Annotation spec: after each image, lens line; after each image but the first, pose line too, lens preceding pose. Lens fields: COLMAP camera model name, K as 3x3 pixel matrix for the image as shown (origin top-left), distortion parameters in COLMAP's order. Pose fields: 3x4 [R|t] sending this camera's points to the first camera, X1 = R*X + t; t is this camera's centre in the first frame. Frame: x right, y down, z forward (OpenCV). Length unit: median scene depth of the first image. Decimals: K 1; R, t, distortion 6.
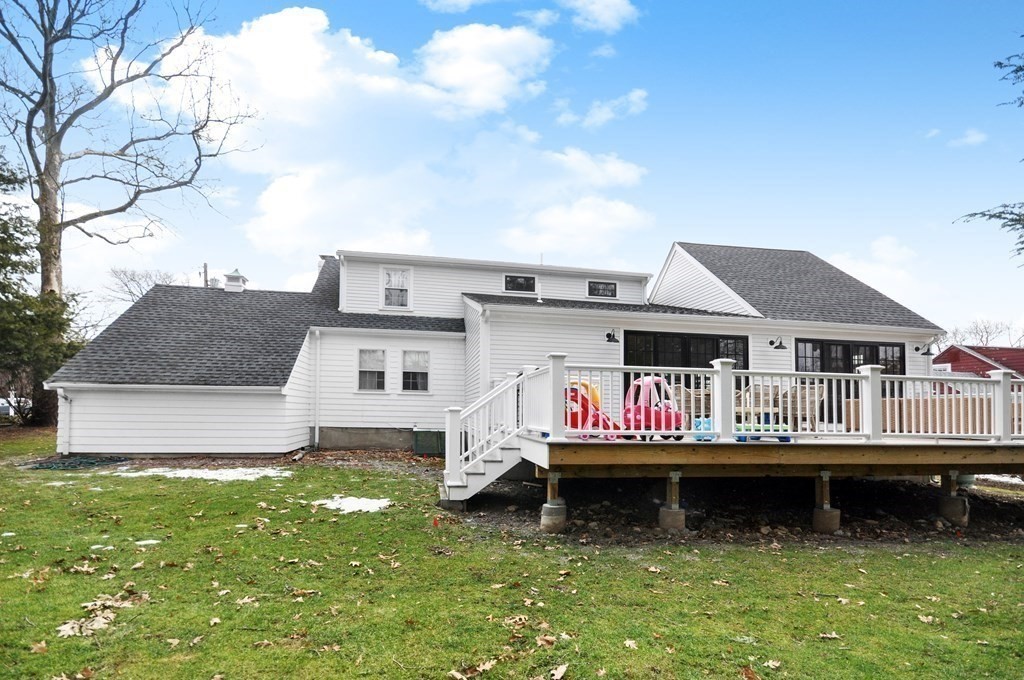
lens RADIAL K [[463.4, 0, 480.3], [0, 463.4, 385.1], [0, 0, 1]] dist [0.011768, 0.002376]
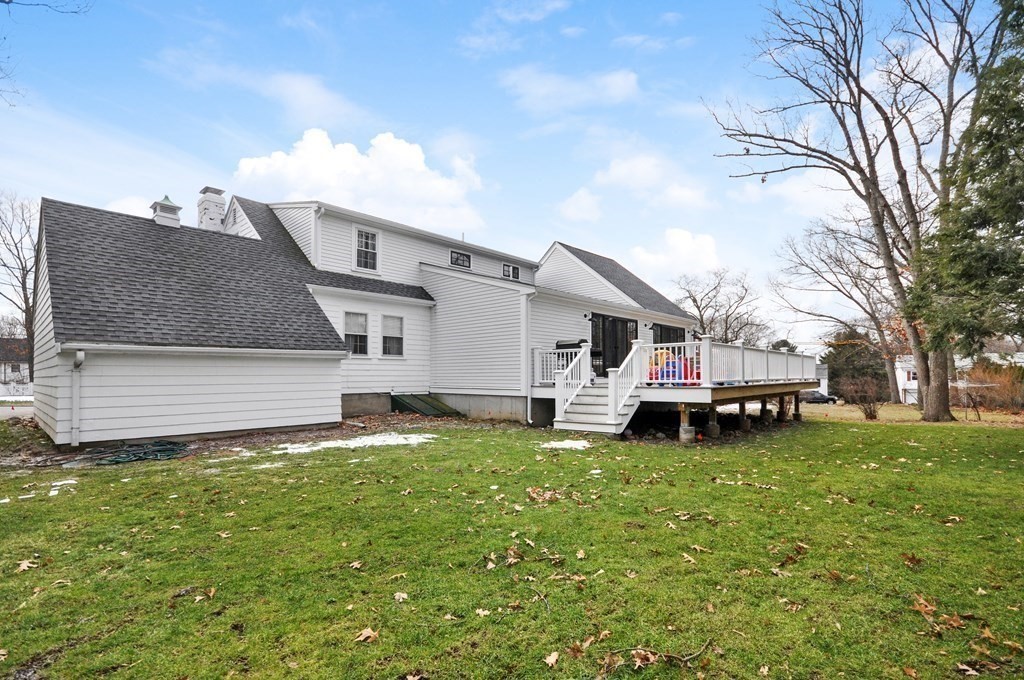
lens RADIAL K [[463.4, 0, 524.7], [0, 463.4, 356.2], [0, 0, 1]] dist [0.011768, 0.002376]
pose [[0.794120, 0.002727, 0.607755, -0.531446], [-0.012243, 0.999859, 0.011511, -0.001178], [-0.607638, -0.016582, 0.794041, 0.022216]]
